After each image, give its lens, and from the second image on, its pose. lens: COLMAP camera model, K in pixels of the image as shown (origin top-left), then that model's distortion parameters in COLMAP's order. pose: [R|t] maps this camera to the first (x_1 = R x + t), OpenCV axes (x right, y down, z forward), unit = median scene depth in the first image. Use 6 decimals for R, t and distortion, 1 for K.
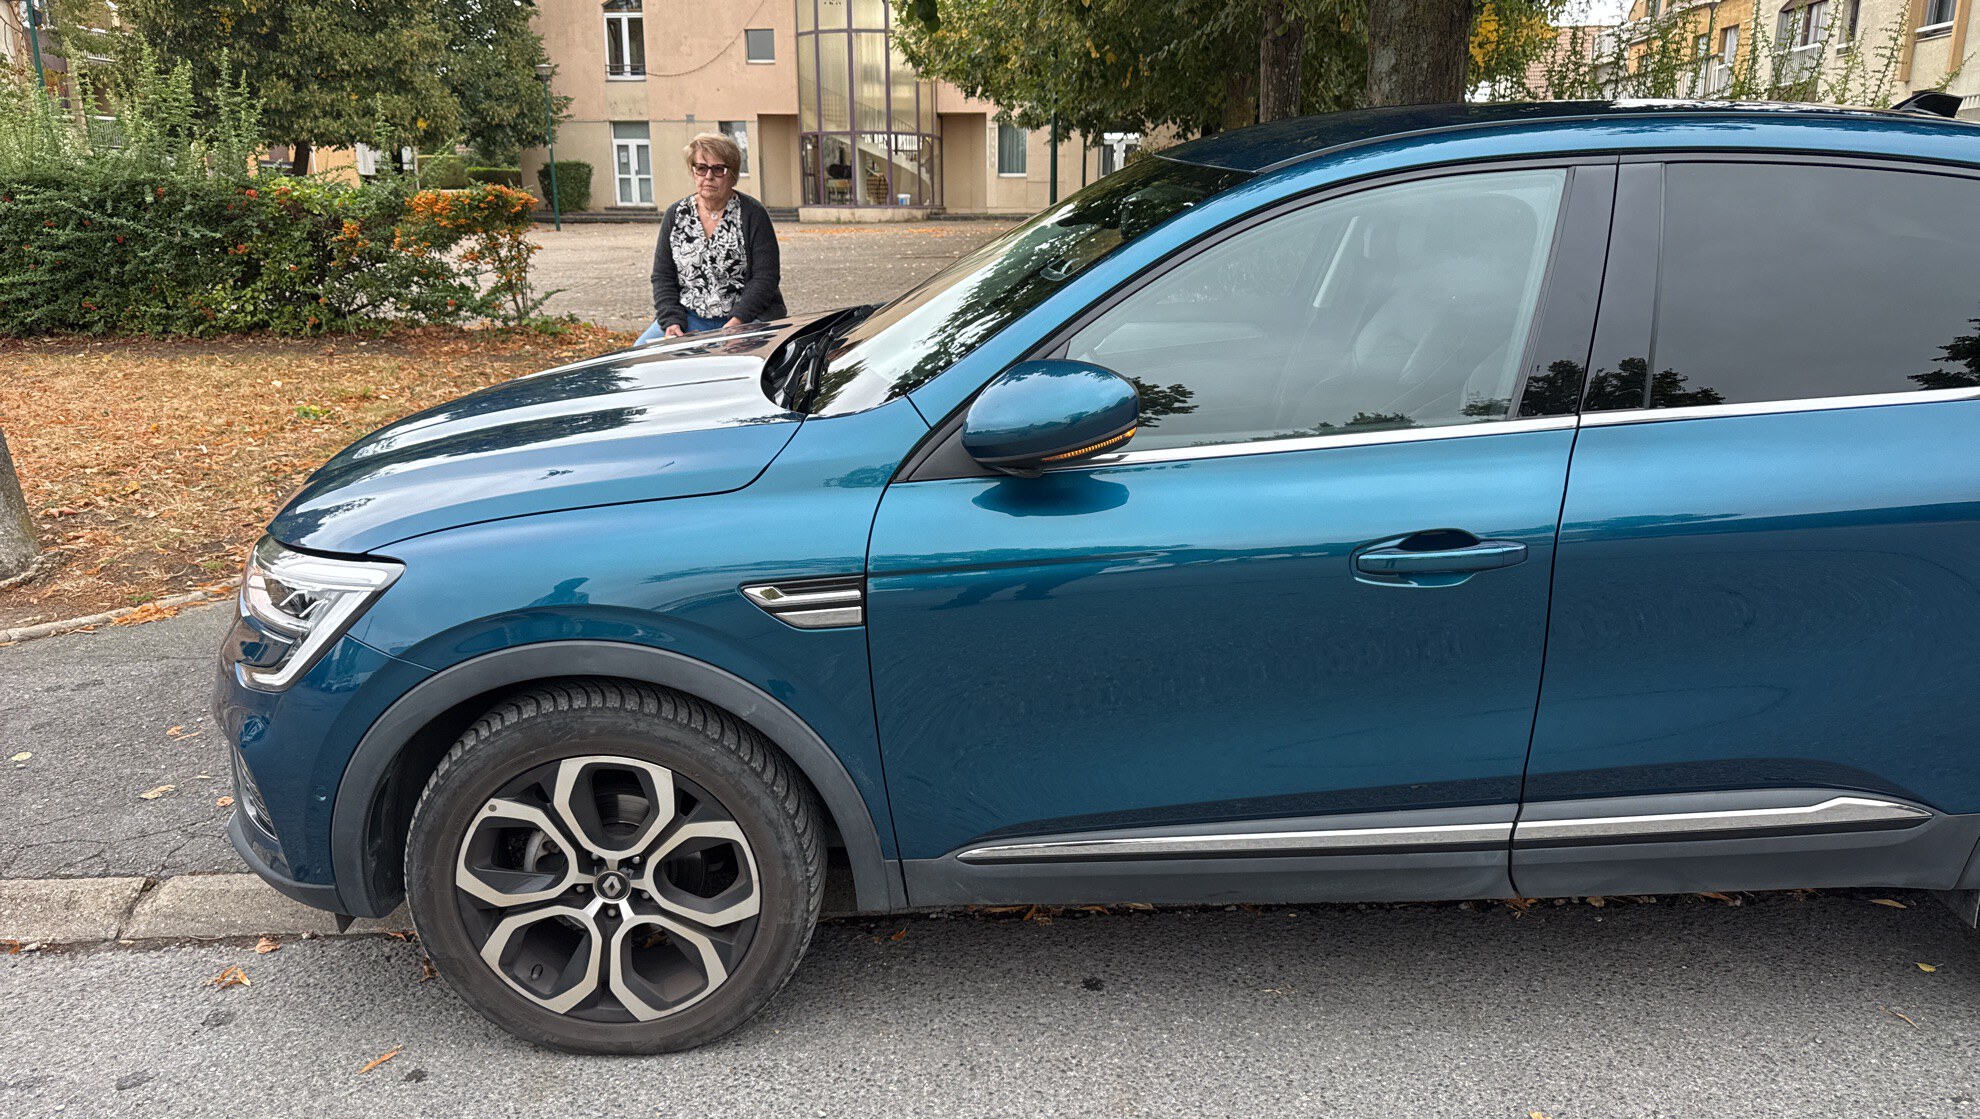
lens RADIAL K [[1415.4, 0, 990.0], [0, 1415.4, 559.5], [0, 0, 1]] dist [0.037472, -0.054759]
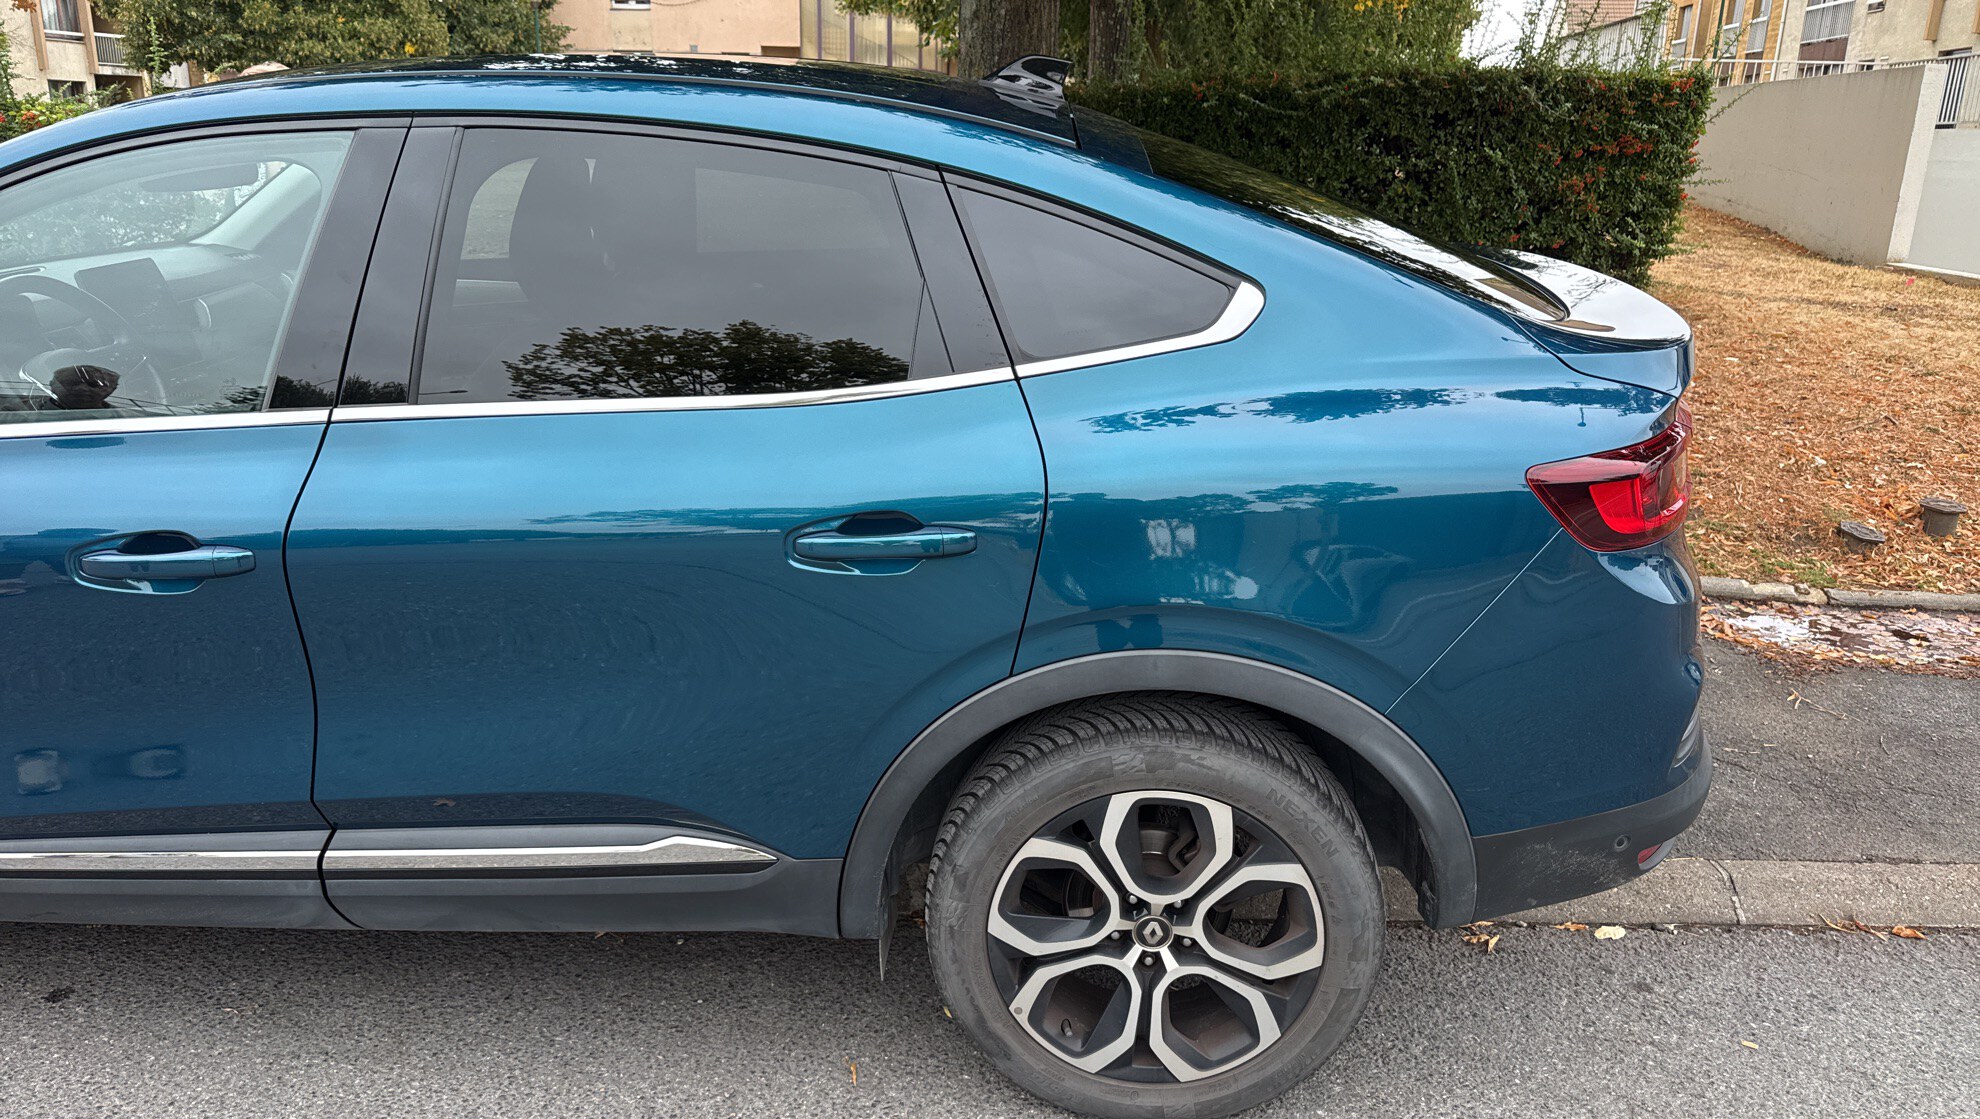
lens RADIAL K [[1434.8, 0, 988.9], [0, 1434.8, 571.0], [0, 0, 1]] dist [0.019043, -0.024745]
pose [[0.998951, 0.035102, -0.029423, 0.811854], [-0.033810, 0.998489, 0.043324, -0.049416], [0.030899, -0.042284, 0.998628, 0.093316]]
